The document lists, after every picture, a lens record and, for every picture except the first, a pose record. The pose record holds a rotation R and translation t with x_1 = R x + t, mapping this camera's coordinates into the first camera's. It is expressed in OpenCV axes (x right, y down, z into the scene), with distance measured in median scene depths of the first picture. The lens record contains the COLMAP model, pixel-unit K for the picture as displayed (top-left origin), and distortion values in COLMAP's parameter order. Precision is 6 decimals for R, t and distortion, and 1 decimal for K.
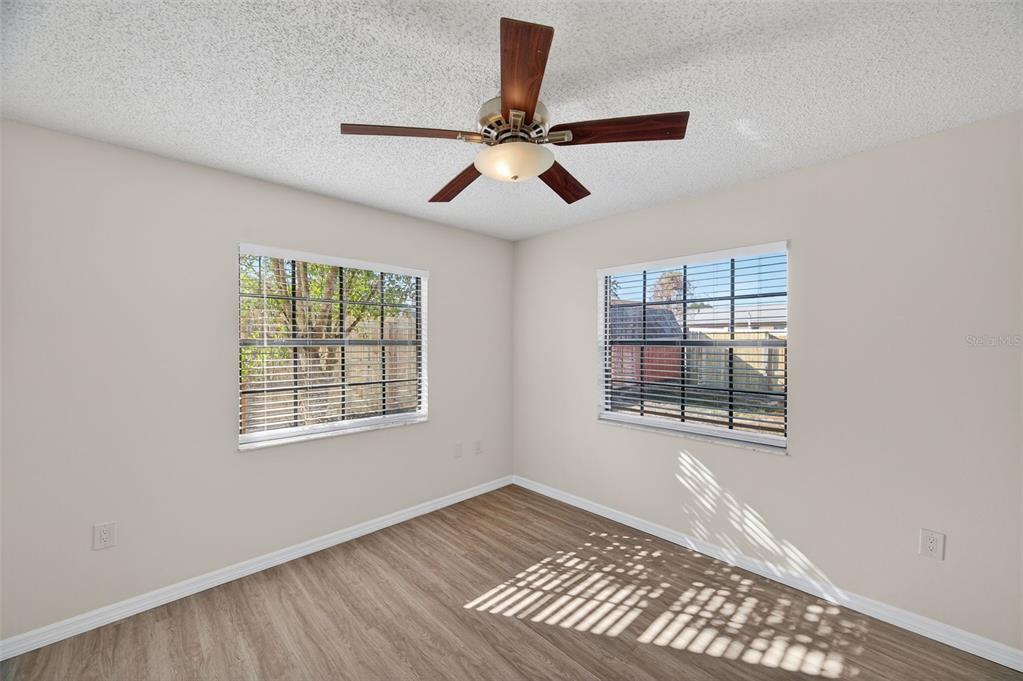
lens RADIAL K [[397.0, 0, 512.4], [0, 397.0, 332.4], [0, 0, 1]] dist [0.007807, -0.001203]
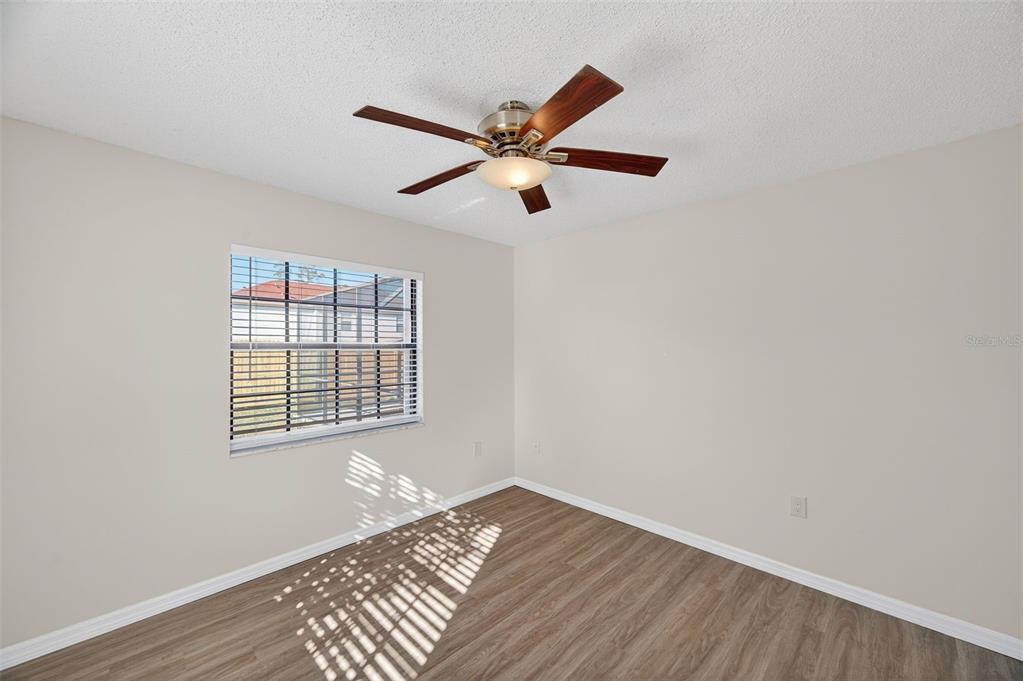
lens RADIAL K [[397.0, 0, 515.1], [0, 397.0, 338.9], [0, 0, 1]] dist [0.007807, -0.001203]
pose [[-0.033902, 0.019980, 0.999225, -0.738357], [-0.025448, 0.999459, -0.020848, 0.022462], [-0.999101, -0.026135, -0.033376, 0.744100]]
